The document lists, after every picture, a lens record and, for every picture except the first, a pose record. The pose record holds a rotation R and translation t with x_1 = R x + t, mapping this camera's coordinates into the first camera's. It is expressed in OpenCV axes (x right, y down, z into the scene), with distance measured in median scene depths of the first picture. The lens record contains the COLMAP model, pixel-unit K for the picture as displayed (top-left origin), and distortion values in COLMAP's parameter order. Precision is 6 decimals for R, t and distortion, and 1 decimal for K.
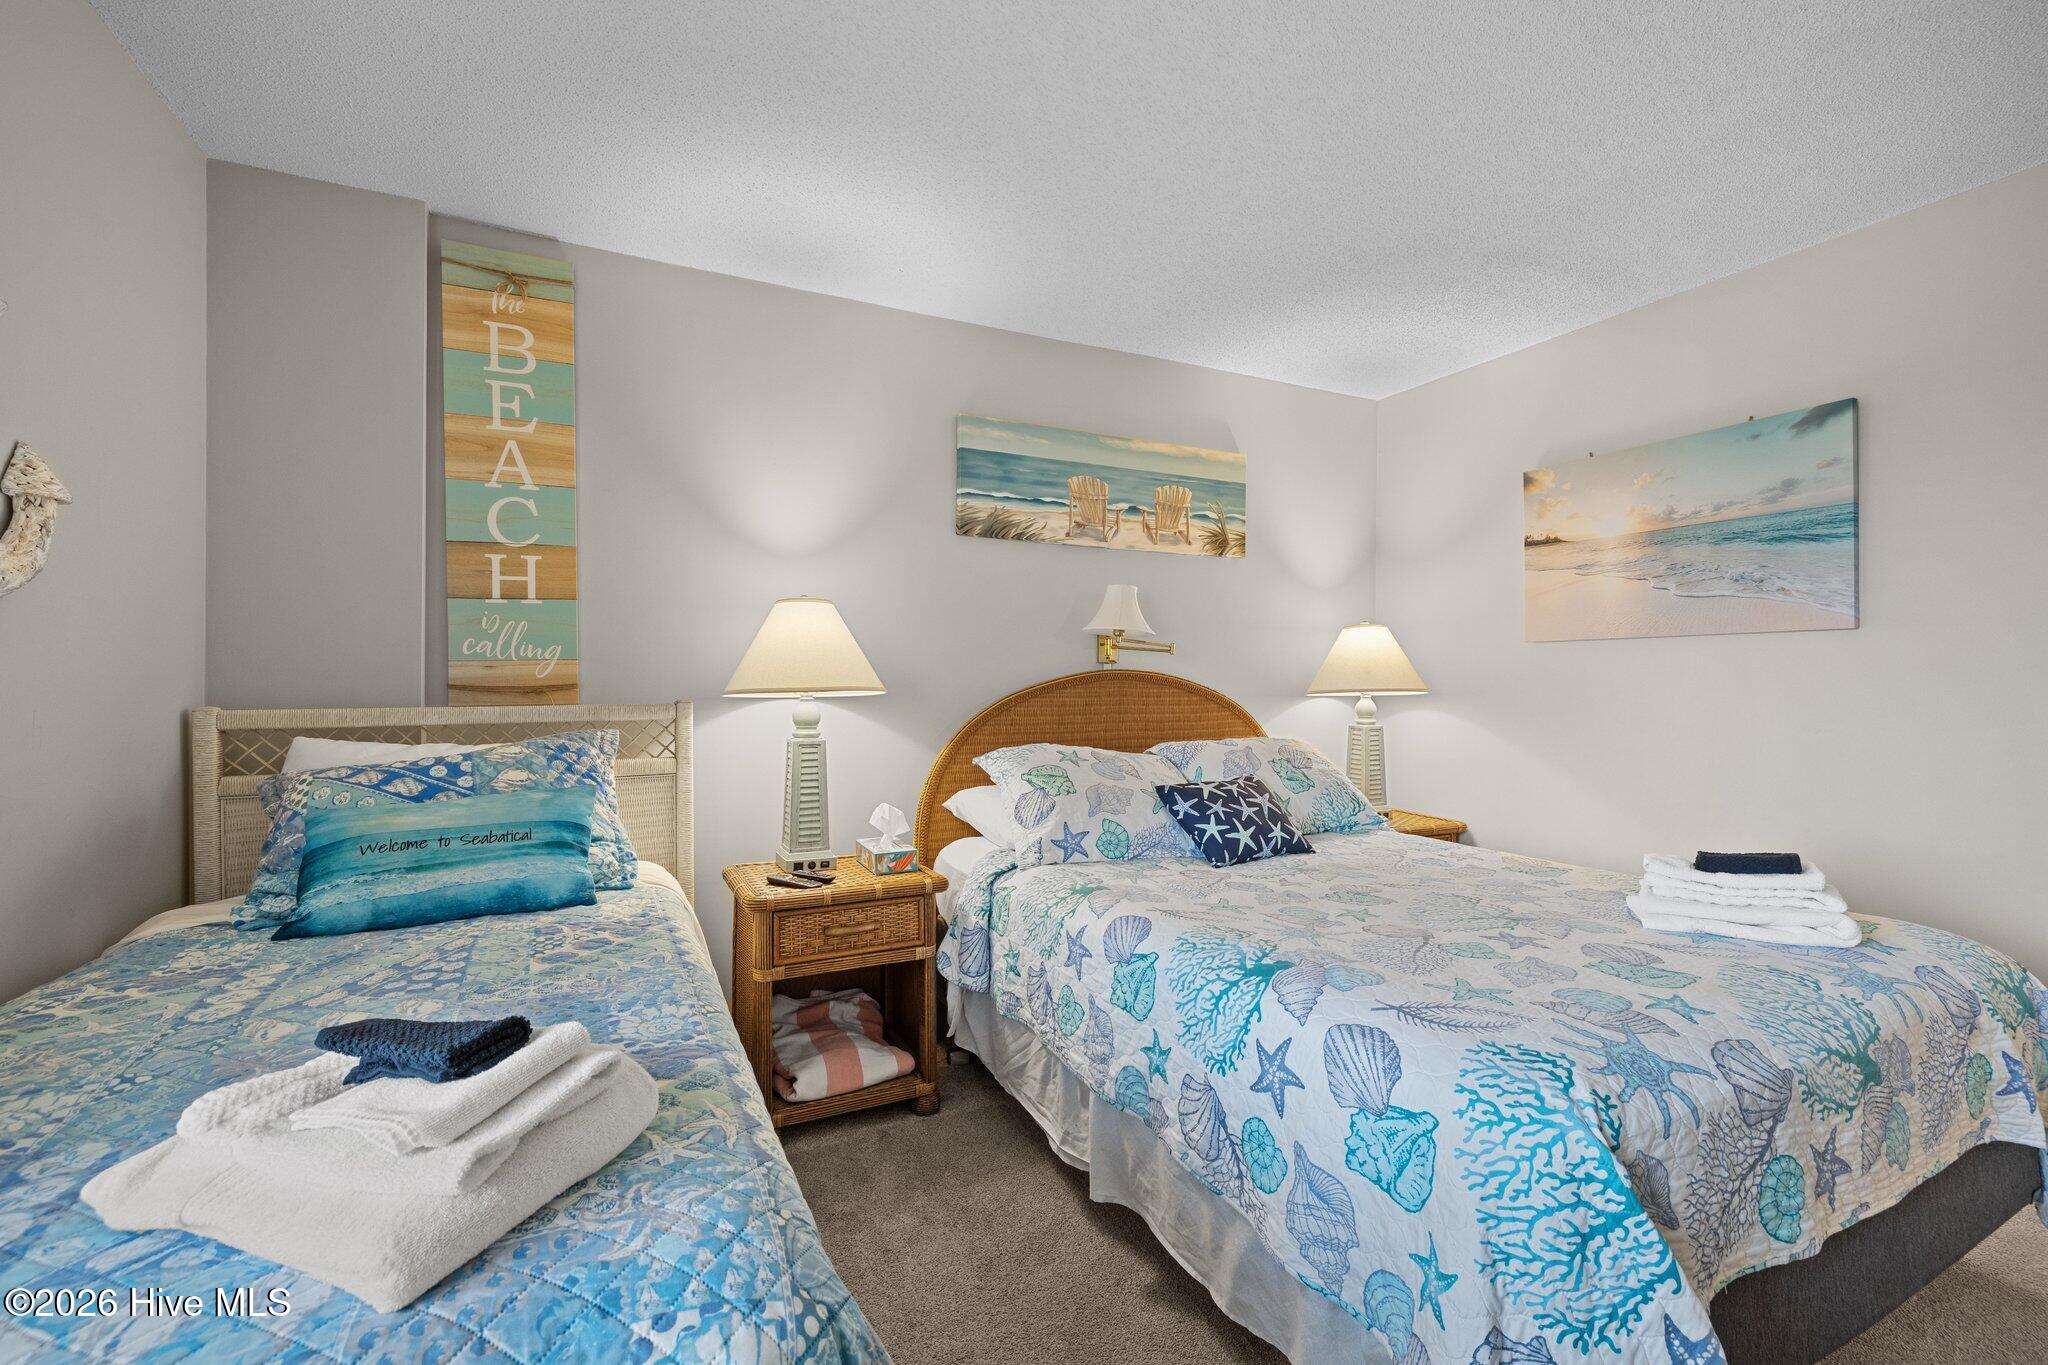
lens RADIAL K [[871.3, 0, 1008.7], [0, 871.3, 680.3], [0, 0, 1]] dist [0.000096, 0.000441]
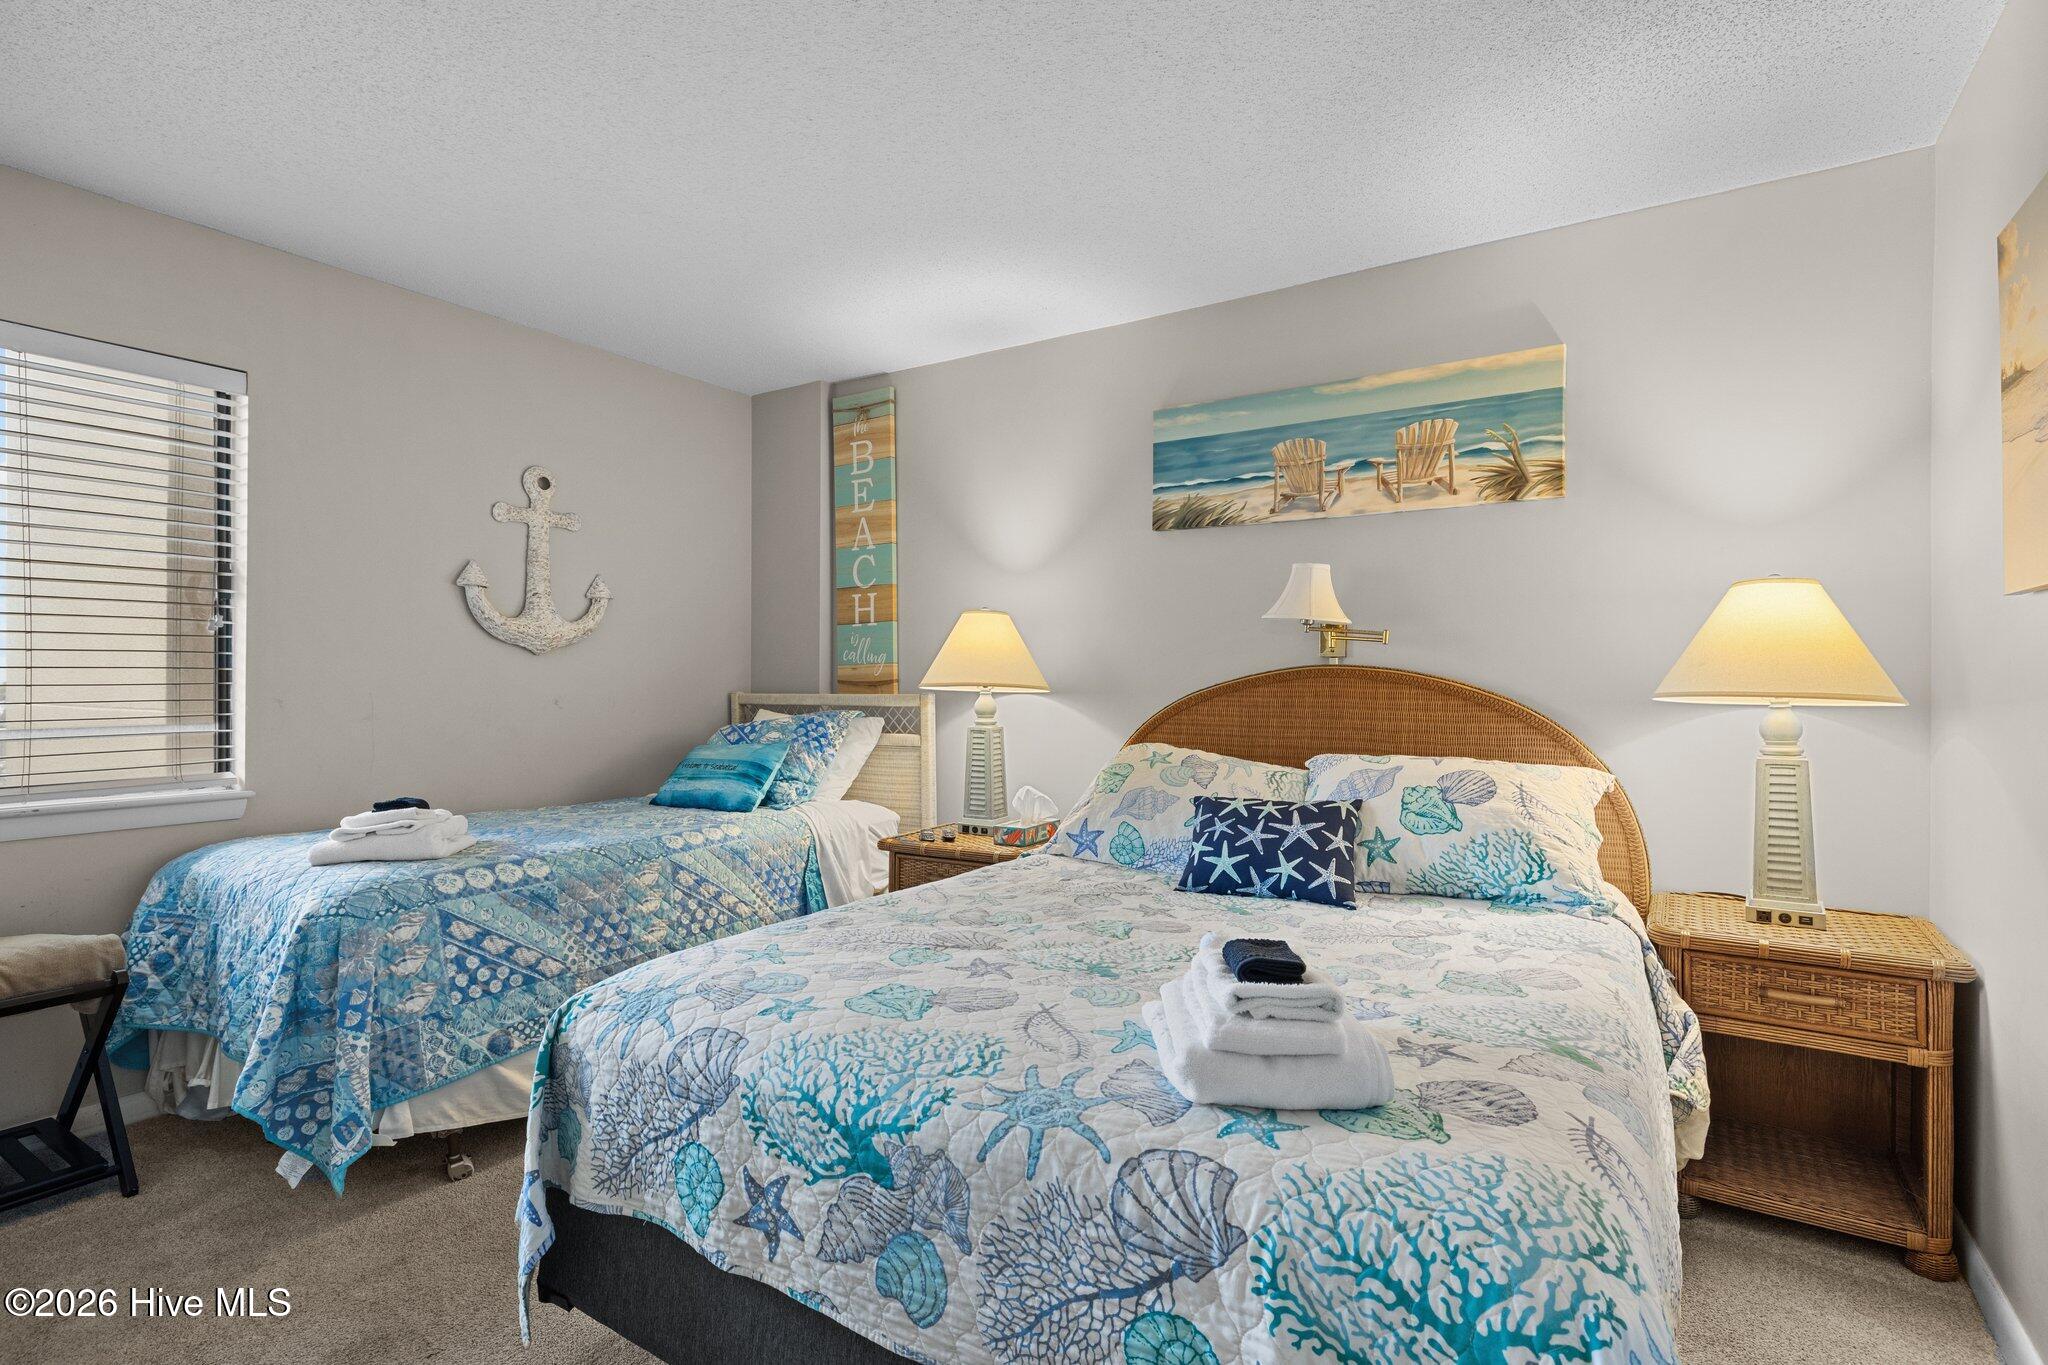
lens RADIAL K [[961.4, 0, 1007.9], [0, 961.4, 680.3], [0, 0, 1]] dist [-0.010438, 0.002831]
pose [[0.523160, 0.001429, -0.852233, 0.781114], [-0.001828, 0.999998, 0.000555, 0.002837], [0.852232, 0.001268, 0.523162, 0.279887]]
